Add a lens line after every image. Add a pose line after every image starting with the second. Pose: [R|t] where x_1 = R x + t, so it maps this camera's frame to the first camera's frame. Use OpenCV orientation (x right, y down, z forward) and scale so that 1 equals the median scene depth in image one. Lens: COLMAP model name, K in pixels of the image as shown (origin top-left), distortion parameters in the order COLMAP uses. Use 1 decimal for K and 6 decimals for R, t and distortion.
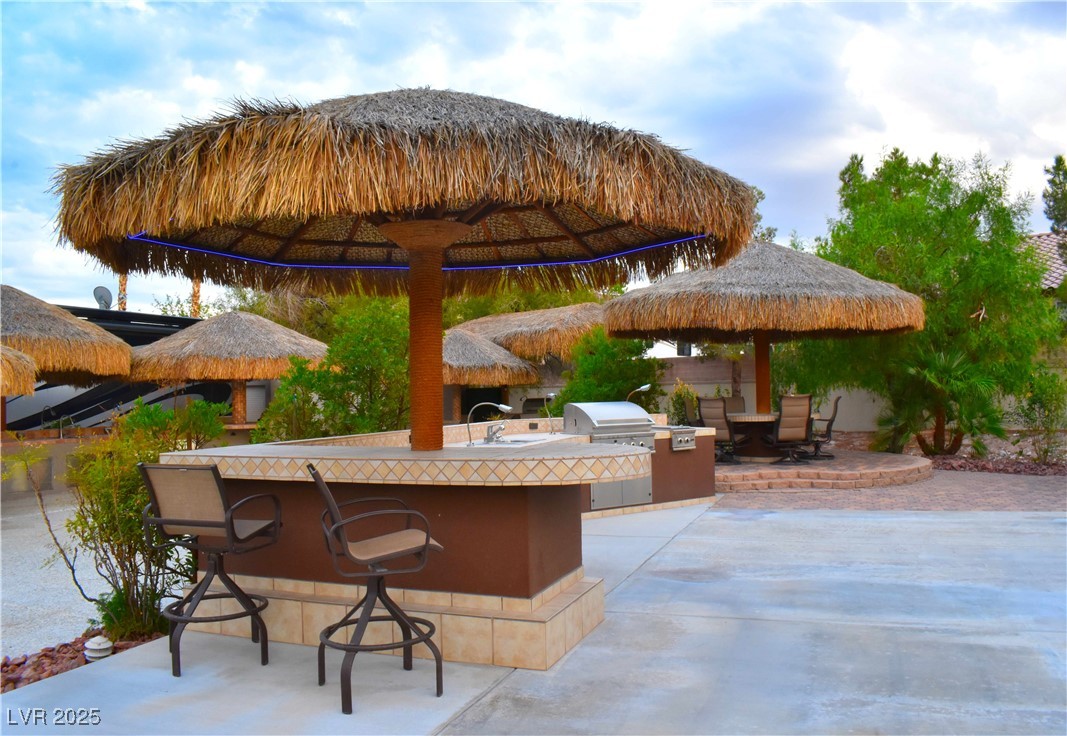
lens RADIAL K [[843.4, 0, 555.7], [0, 843.4, 365.3], [0, 0, 1]] dist [-0.091859, 0.001150]
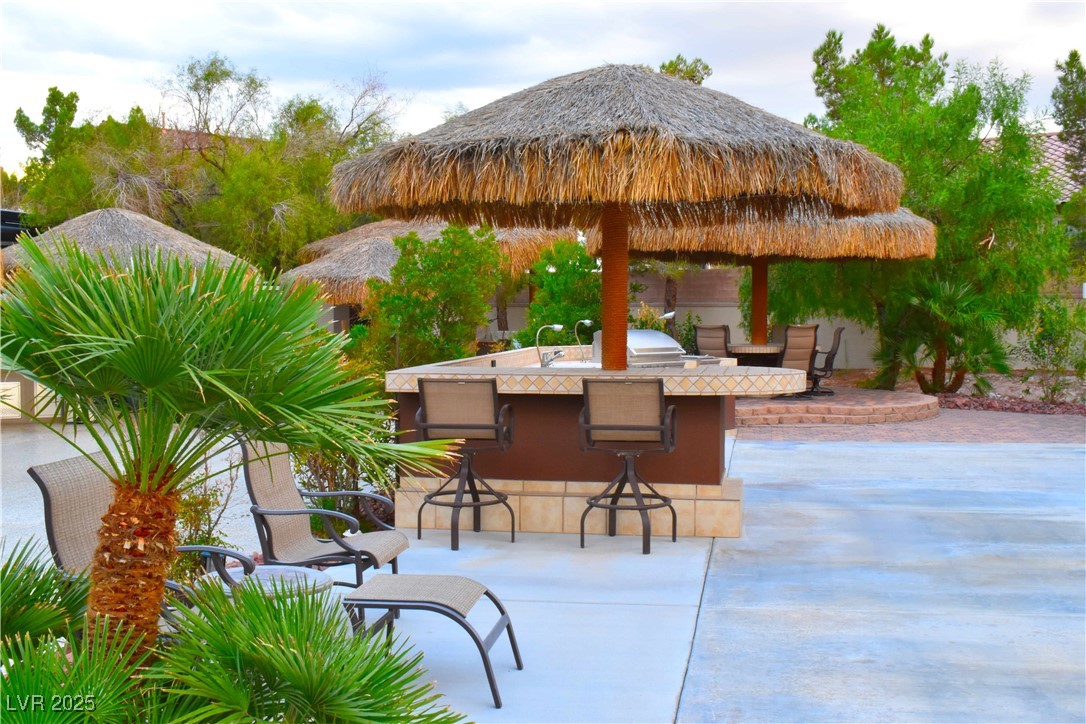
lens RADIAL K [[1214.7, 0, 541.1], [0, 1214.7, 358.0], [0, 0, 1]] dist [-0.061117, 0.000000]
pose [[0.986080, 0.011384, 0.165879, -0.219224], [-0.022926, 0.997433, 0.067831, -0.012606], [-0.164681, -0.070690, 0.983810, -0.275294]]
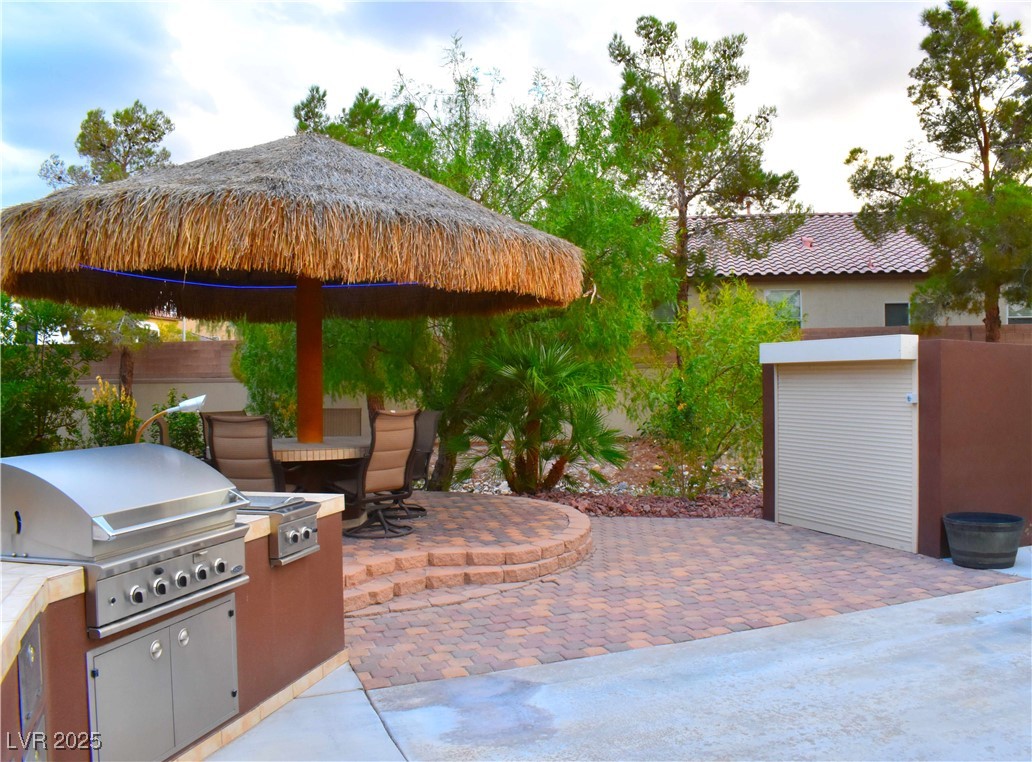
lens RADIAL K [[875.6, 0, 550.9], [0, 875.6, 373.5], [0, 0, 1]] dist [-0.082958, 0.002447]
pose [[0.732717, 0.012576, 0.680417, -0.034351], [-0.020355, 0.999787, 0.003441, 0.006629], [-0.680229, -0.016371, 0.732817, 0.499558]]
